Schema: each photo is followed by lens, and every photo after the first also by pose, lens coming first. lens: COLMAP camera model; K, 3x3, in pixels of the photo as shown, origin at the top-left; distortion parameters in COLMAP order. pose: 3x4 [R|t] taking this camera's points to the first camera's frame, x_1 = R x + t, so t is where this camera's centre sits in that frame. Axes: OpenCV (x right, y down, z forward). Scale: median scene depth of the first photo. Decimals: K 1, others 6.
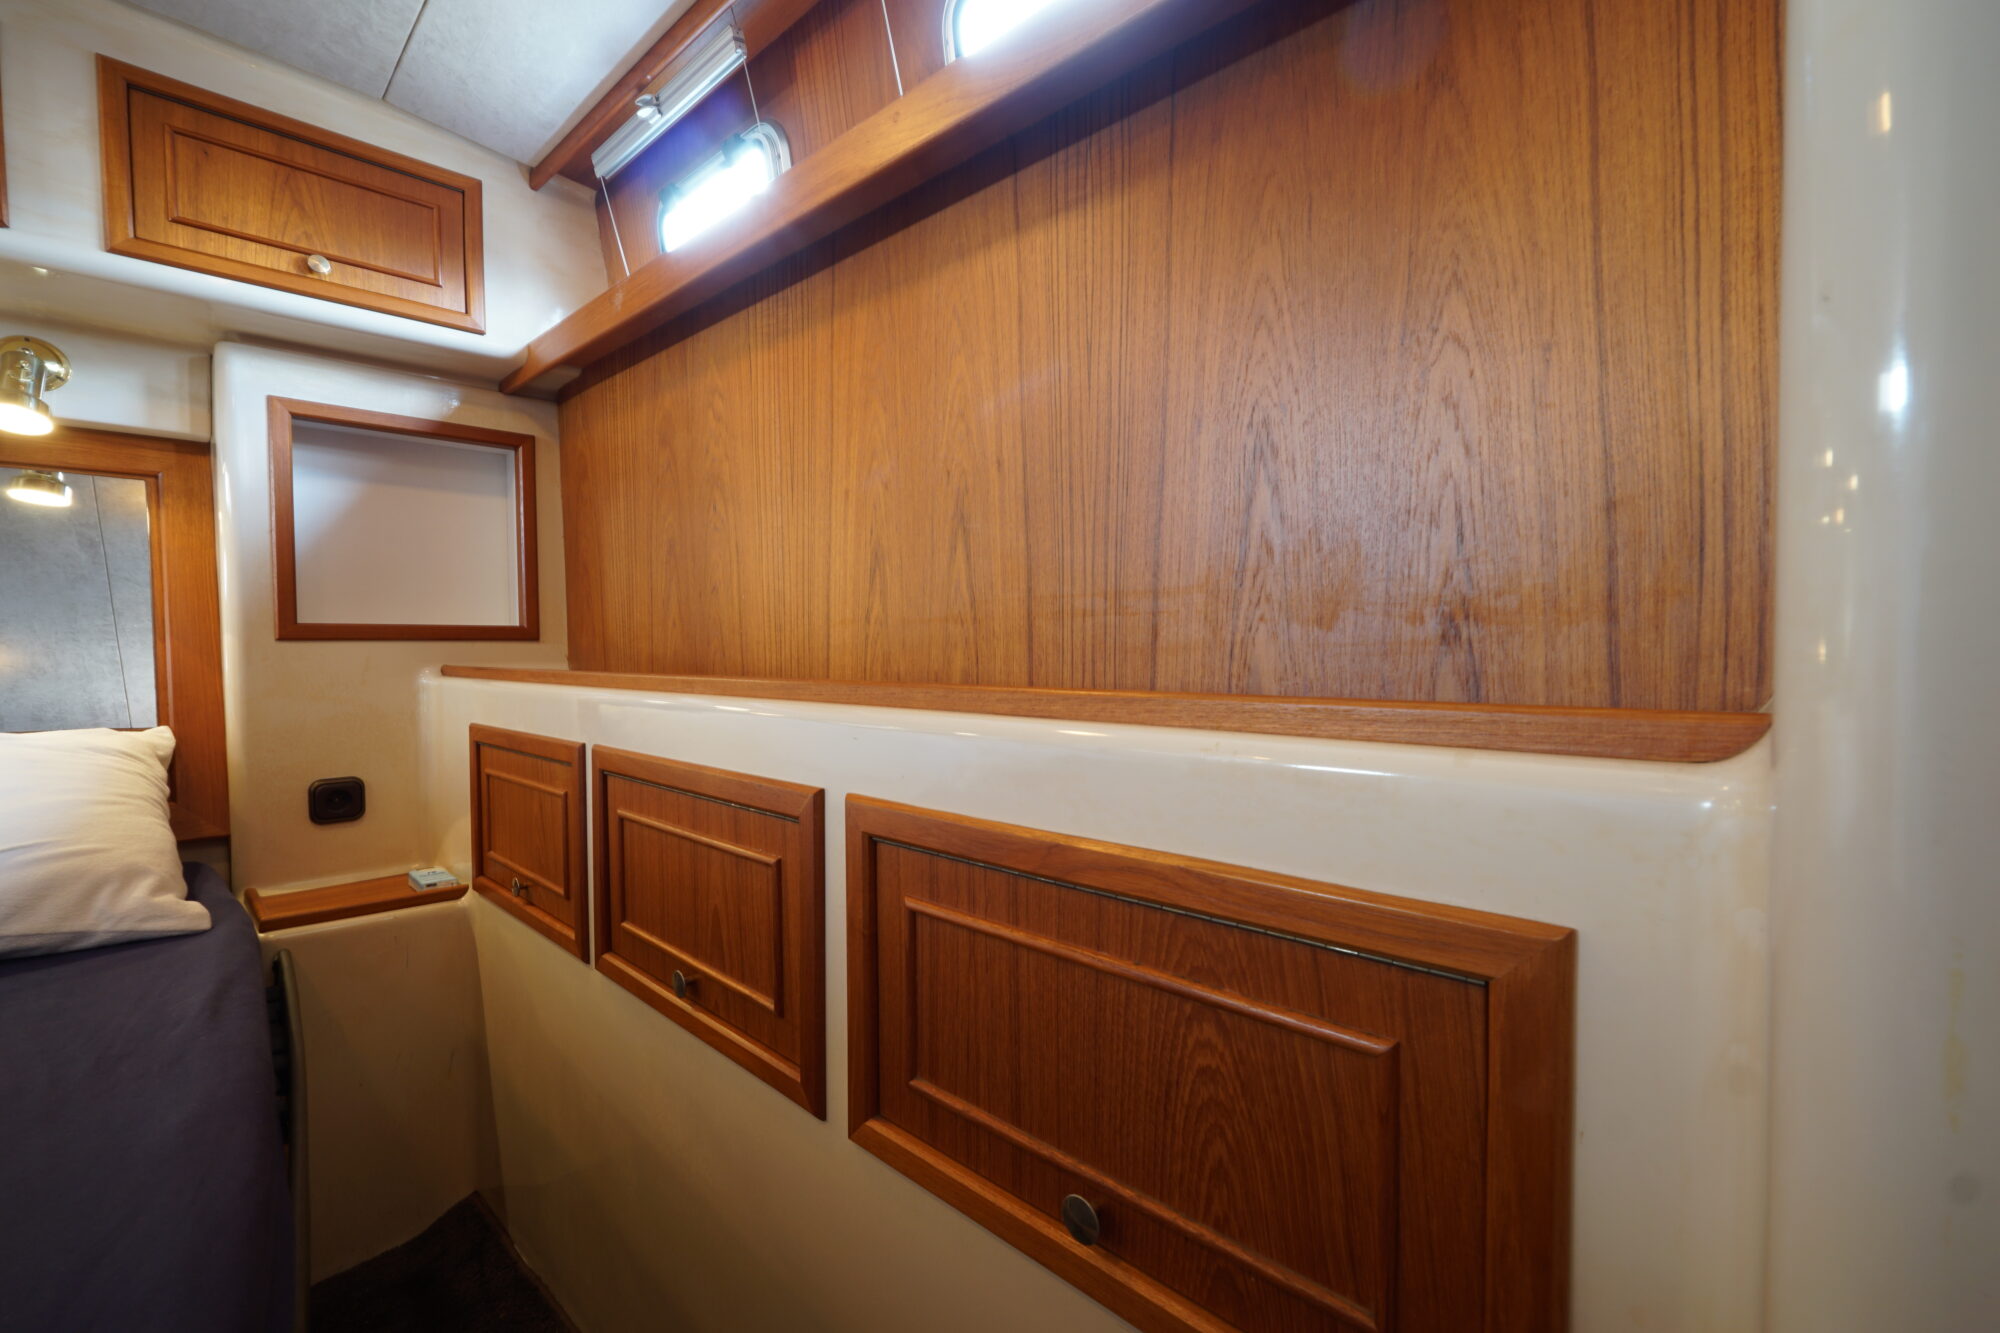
lens RADIAL K [[843.4, 0, 1007.6], [0, 843.4, 665.1], [0, 0, 1]] dist [-0.016386, 0.005873]
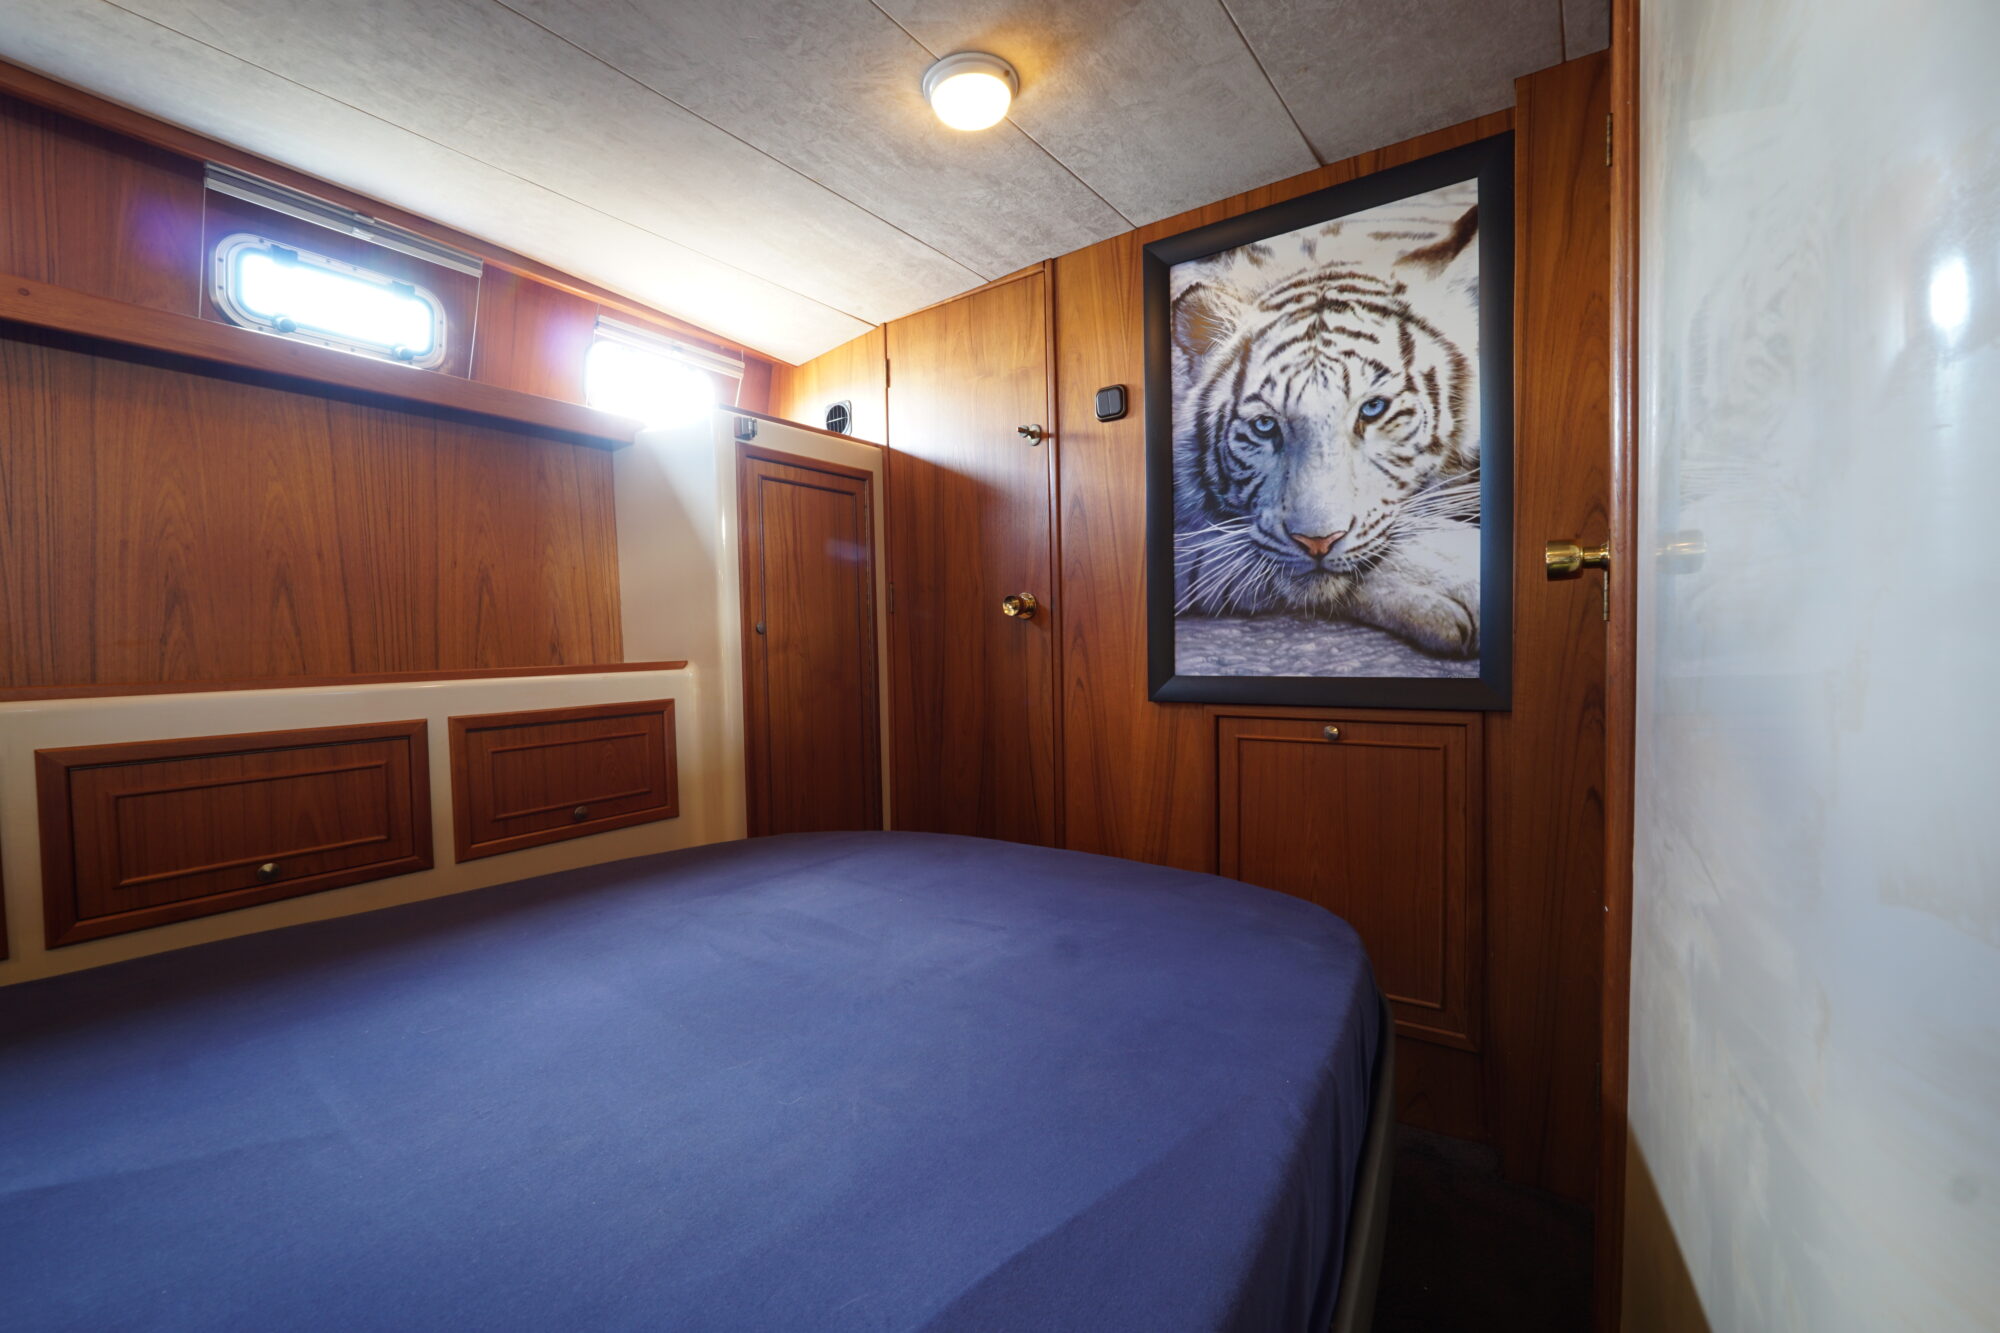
lens RADIAL K [[843.4, 0, 1005.2], [0, 843.4, 662.5], [0, 0, 1]] dist [-0.016386, 0.005873]
pose [[-0.153021, -0.015573, 0.988100, -1.681473], [0.044255, 0.998765, 0.022595, 0.008156], [-0.987231, 0.047186, -0.152143, -0.123099]]
